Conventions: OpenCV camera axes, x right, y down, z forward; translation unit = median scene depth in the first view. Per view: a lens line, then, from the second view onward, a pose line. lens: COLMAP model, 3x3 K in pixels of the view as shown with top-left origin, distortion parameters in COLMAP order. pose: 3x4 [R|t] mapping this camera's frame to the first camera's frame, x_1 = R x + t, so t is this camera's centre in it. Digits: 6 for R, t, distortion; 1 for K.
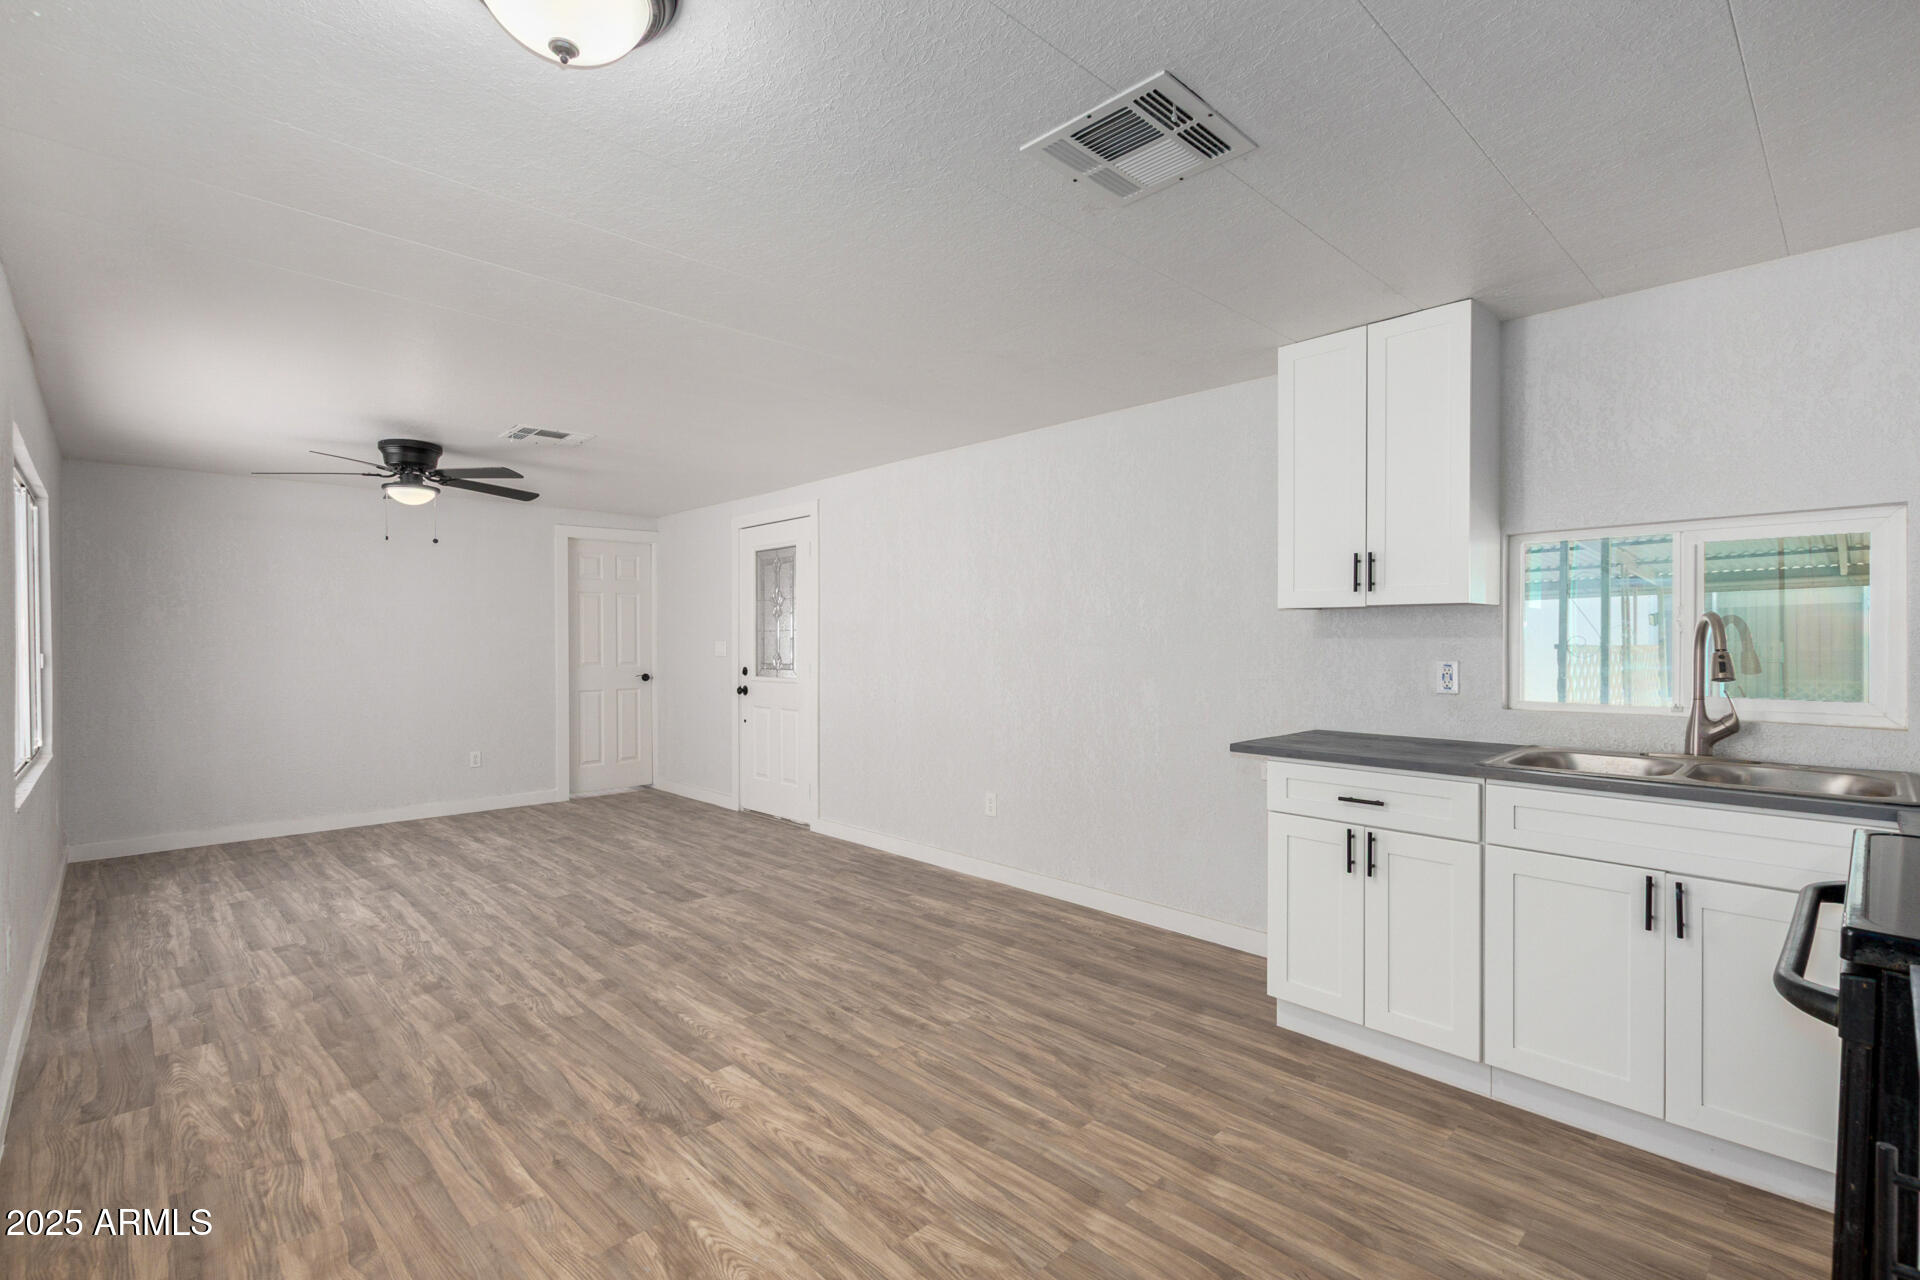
lens RADIAL K [[869.8, 0, 967.6], [0, 869.8, 645.5], [0, 0, 1]] dist [0.014148, -0.005329]
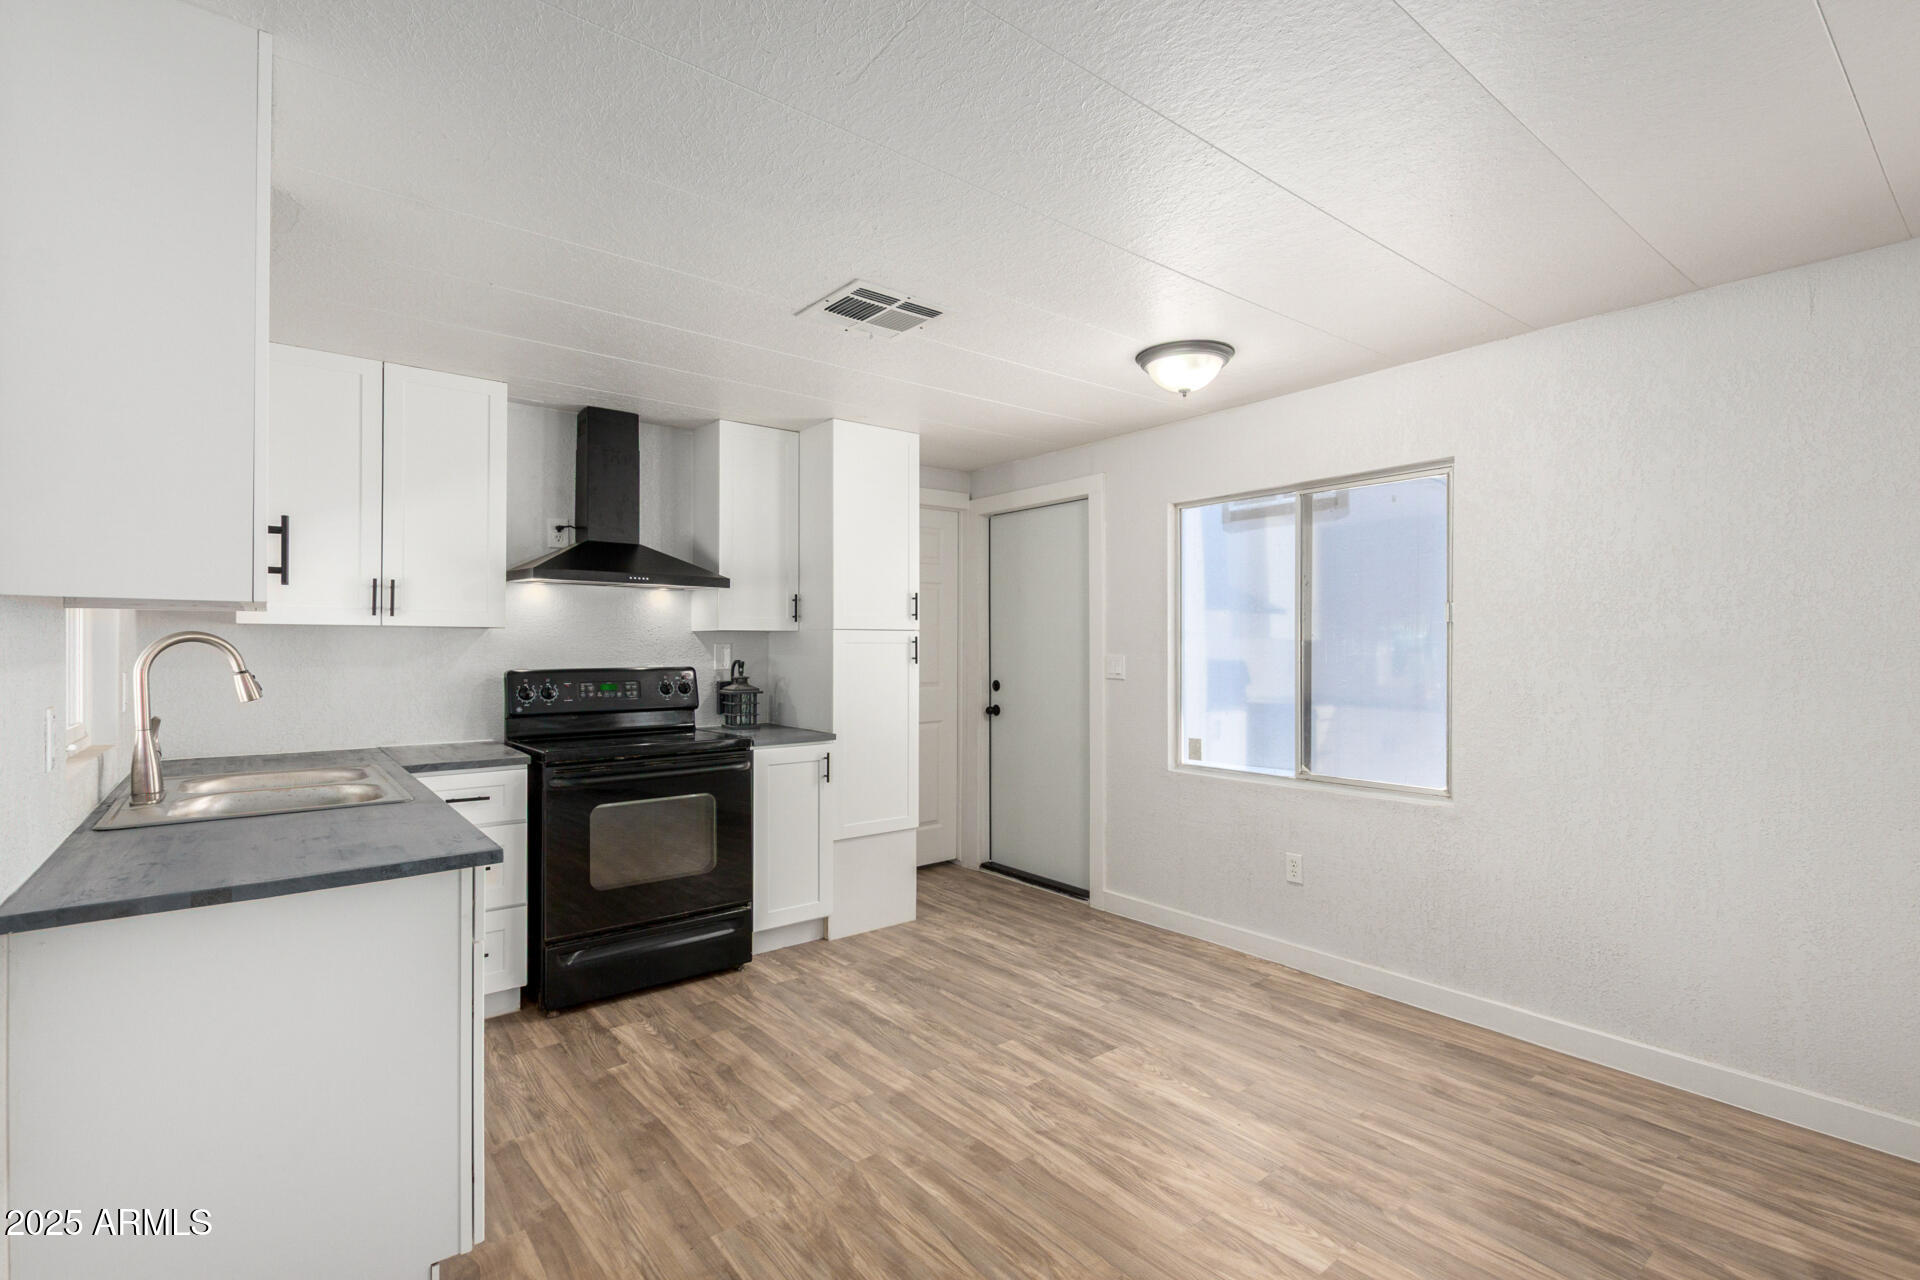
lens RADIAL K [[876.2, 0, 960.0], [0, 876.2, 640.0], [0, 0, 1]] dist [0.004624, -0.003605]
pose [[-0.995324, 0.003697, 0.096518, -0.041987], [0.003962, 0.999989, 0.002562, -0.017430], [-0.096508, 0.002932, -0.995328, 1.316806]]
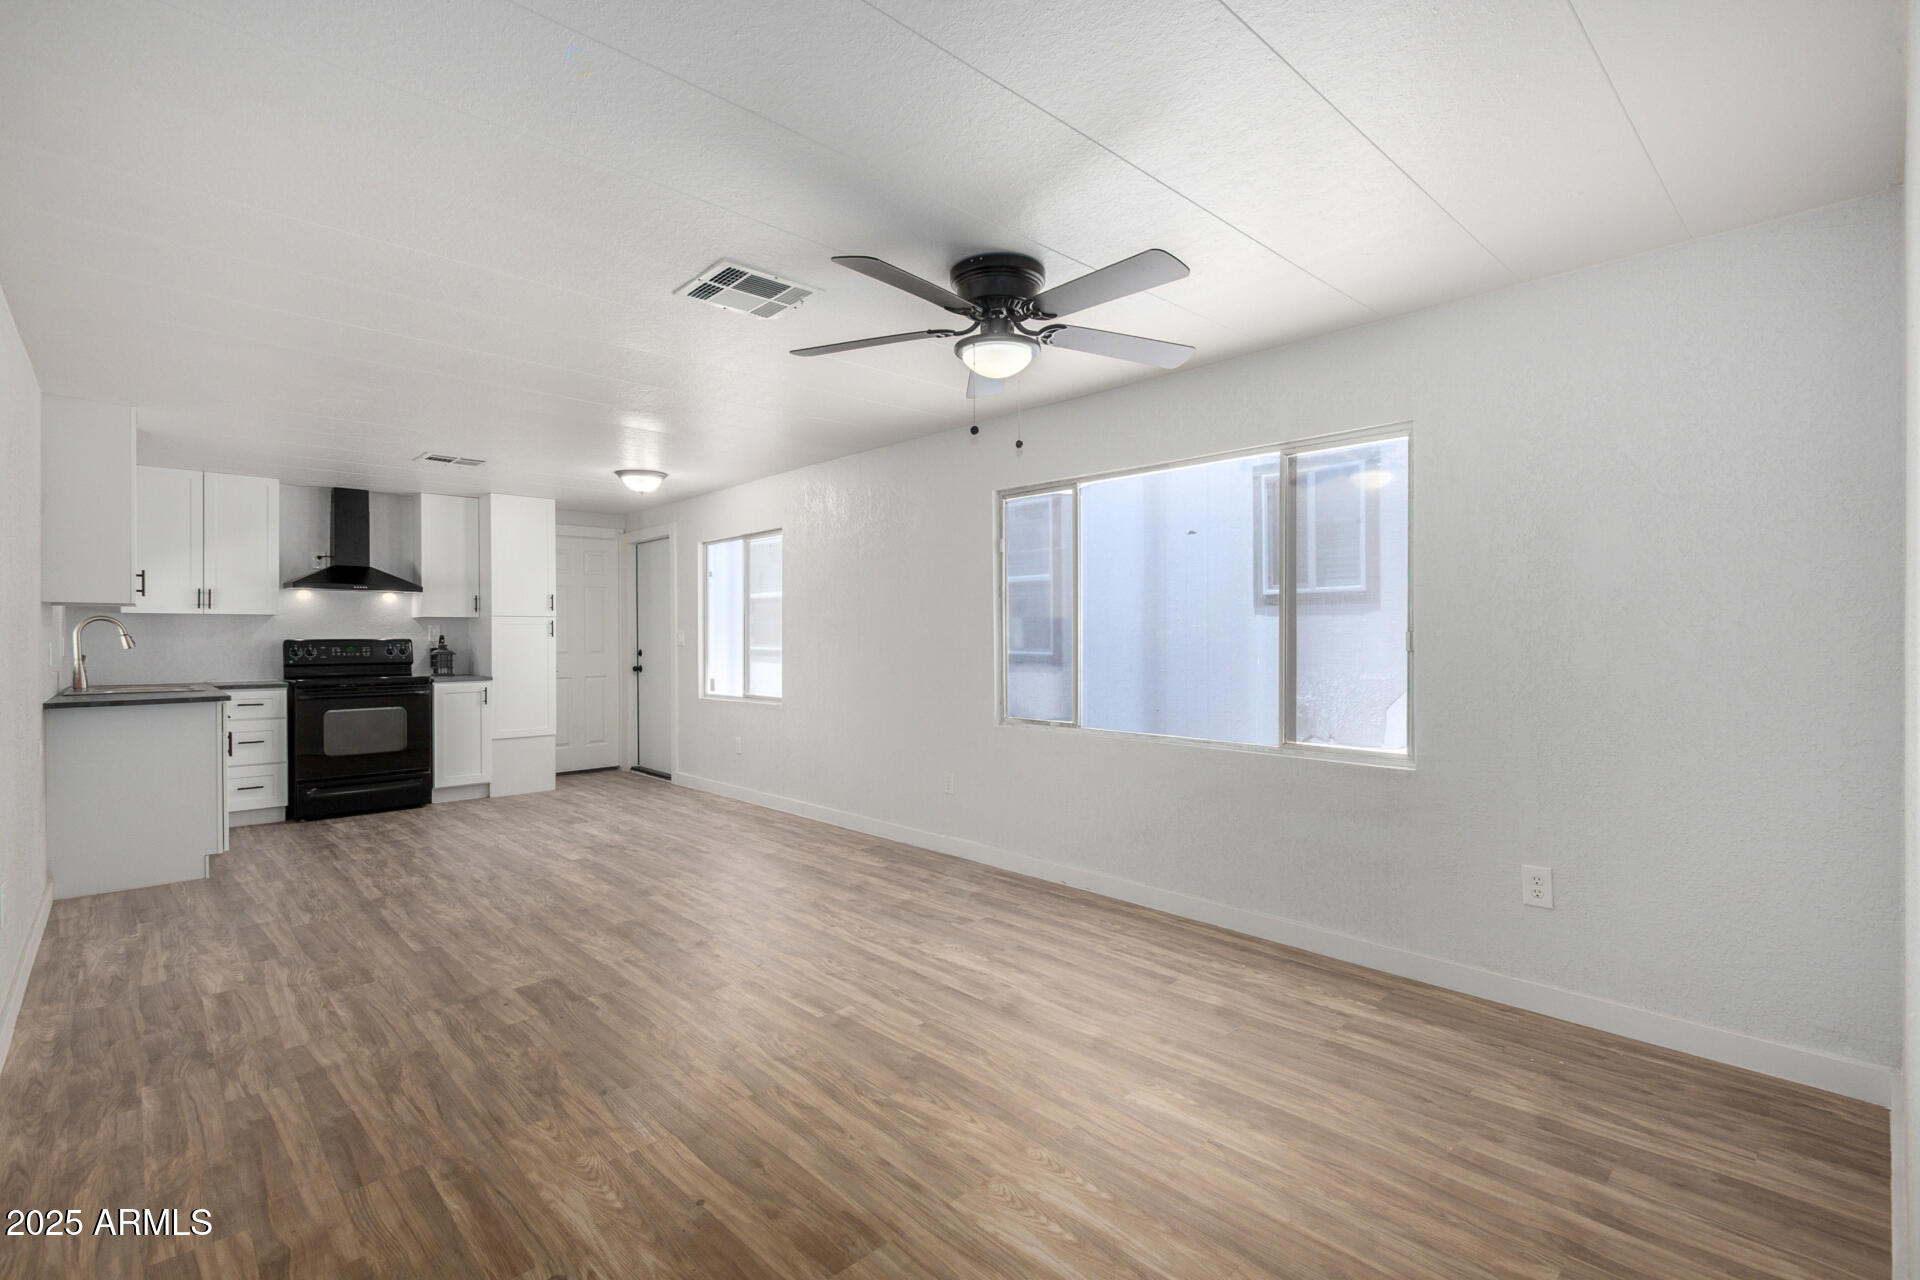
lens RADIAL K [[876.2, 0, 960.0], [0, 876.2, 640.0], [0, 0, 1]] dist [0.004624, -0.003605]
pose [[-0.999866, 0.006880, 0.014842, -0.843642], [0.007070, 0.999893, 0.012780, 0.006496], [-0.014753, 0.012883, -0.999808, 2.143189]]
